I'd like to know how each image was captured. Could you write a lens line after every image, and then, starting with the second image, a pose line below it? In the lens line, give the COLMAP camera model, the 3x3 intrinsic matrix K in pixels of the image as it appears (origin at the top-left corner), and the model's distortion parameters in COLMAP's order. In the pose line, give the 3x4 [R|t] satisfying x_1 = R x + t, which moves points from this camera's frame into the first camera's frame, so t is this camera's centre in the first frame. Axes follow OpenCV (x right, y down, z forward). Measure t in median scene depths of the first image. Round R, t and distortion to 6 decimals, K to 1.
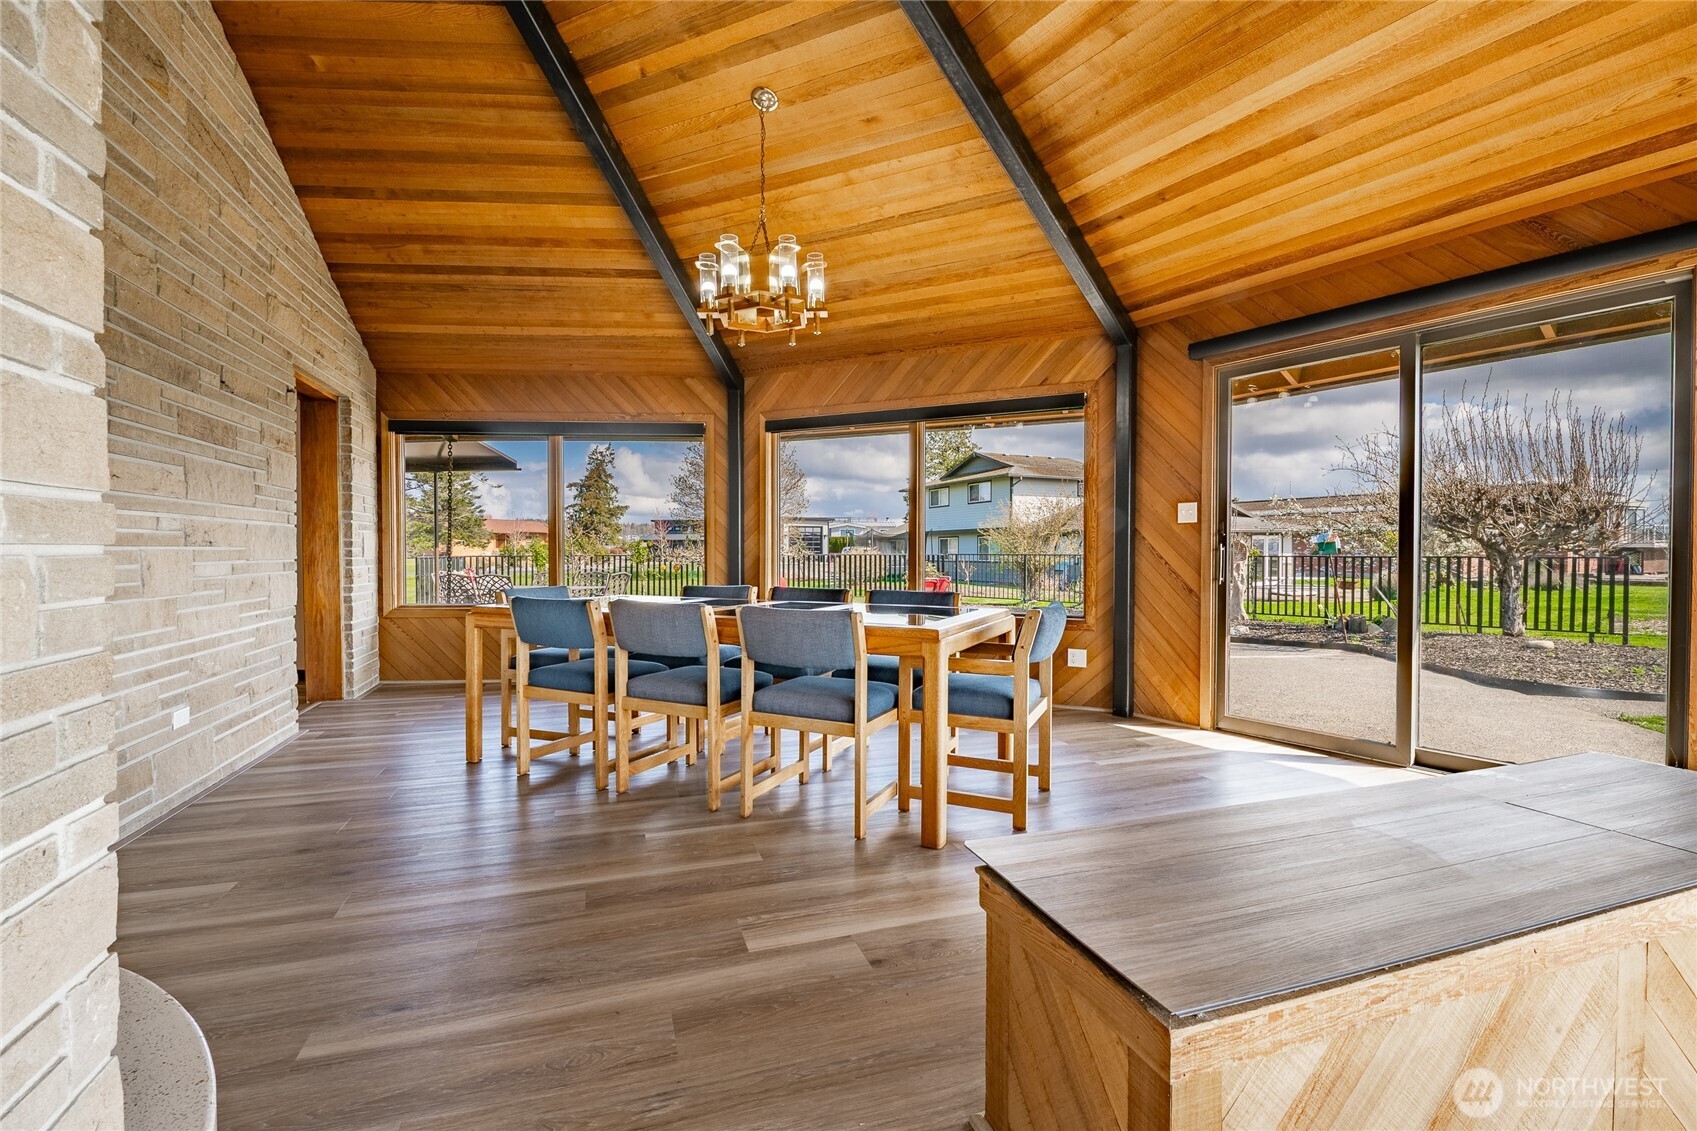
lens RADIAL K [[744.5, 0, 848.5], [0, 744.5, 565.5], [0, 0, 1]] dist [-0.012336, -0.000786]
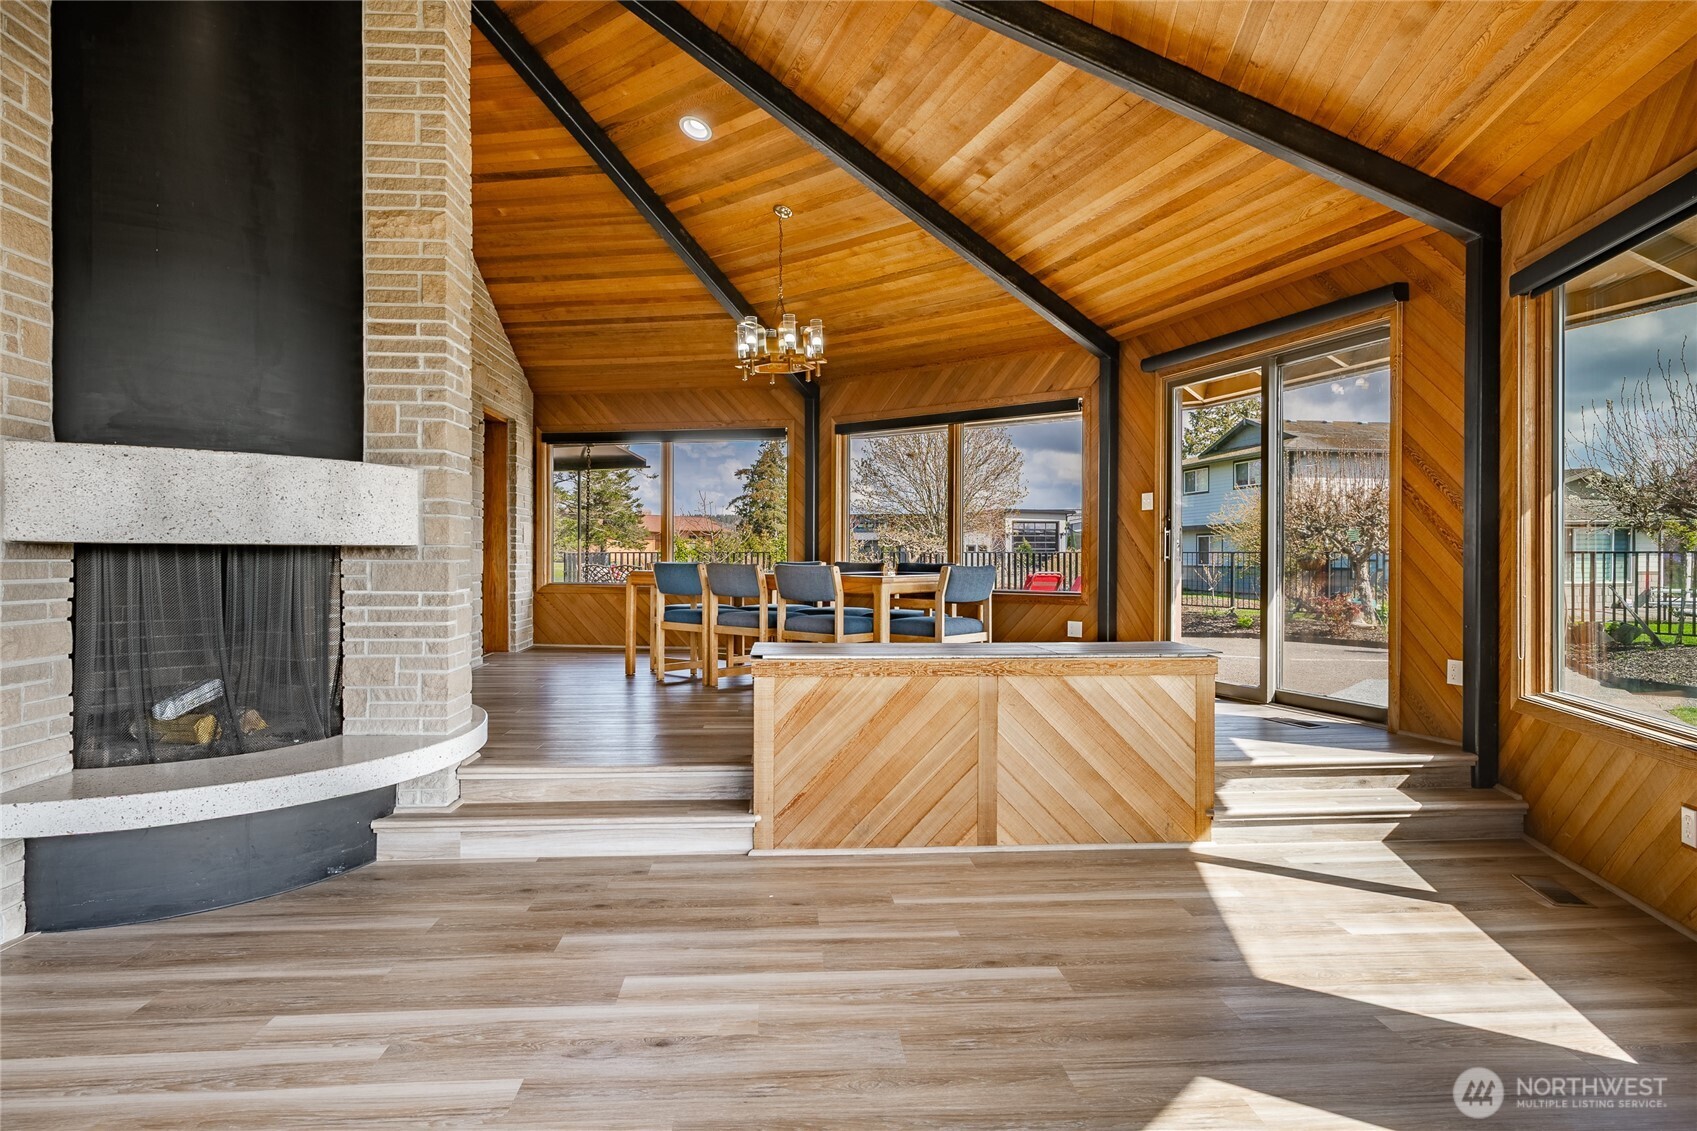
lens RADIAL K [[1042.9, 0, 843.0], [0, 1042.9, 567.2], [0, 0, 1]] dist [-0.002353, -0.001684]
pose [[0.963539, 0.005672, -0.267507, 0.400378], [-0.008368, 0.999925, -0.008941, 0.047452], [0.267436, 0.010854, 0.963515, -0.655405]]
